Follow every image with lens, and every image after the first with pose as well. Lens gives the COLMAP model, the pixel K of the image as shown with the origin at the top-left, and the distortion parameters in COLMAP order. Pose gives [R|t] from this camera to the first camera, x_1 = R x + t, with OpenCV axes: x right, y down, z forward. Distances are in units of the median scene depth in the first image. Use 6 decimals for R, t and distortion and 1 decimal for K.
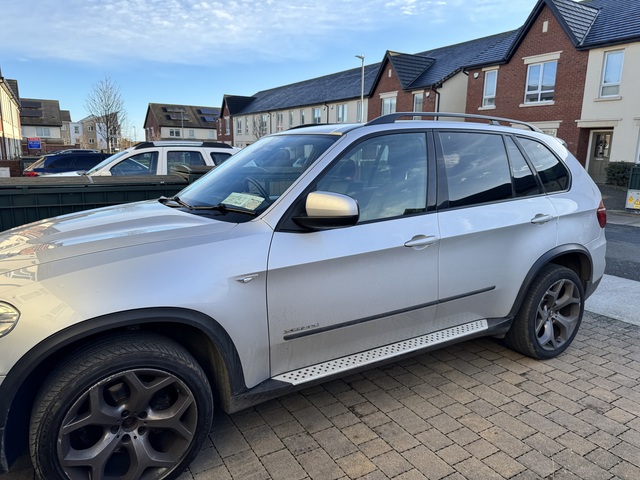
lens RADIAL K [[456.1, 0, 318.7], [0, 456.1, 240.1], [0, 0, 1]] dist [0.022358, -0.020789]
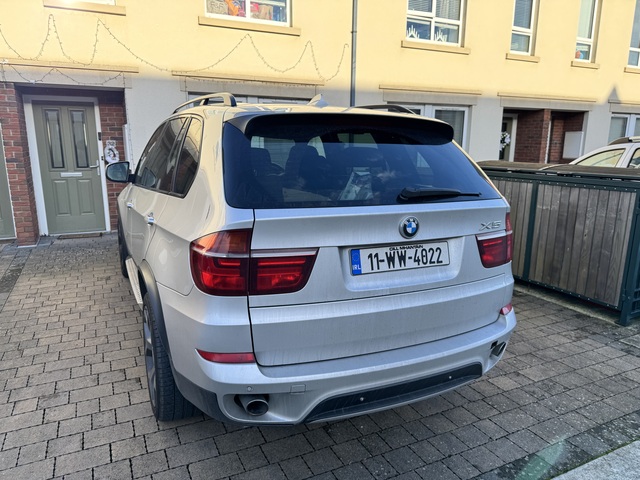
lens RADIAL K [[456.1, 0, 319.1], [0, 456.1, 241.7], [0, 0, 1]] dist [0.022358, -0.020789]
pose [[-0.078904, 0.197052, -0.977213, 0.175855], [-0.199608, 0.957294, 0.209153, -0.033257], [0.976694, 0.211562, -0.036202, 0.185076]]
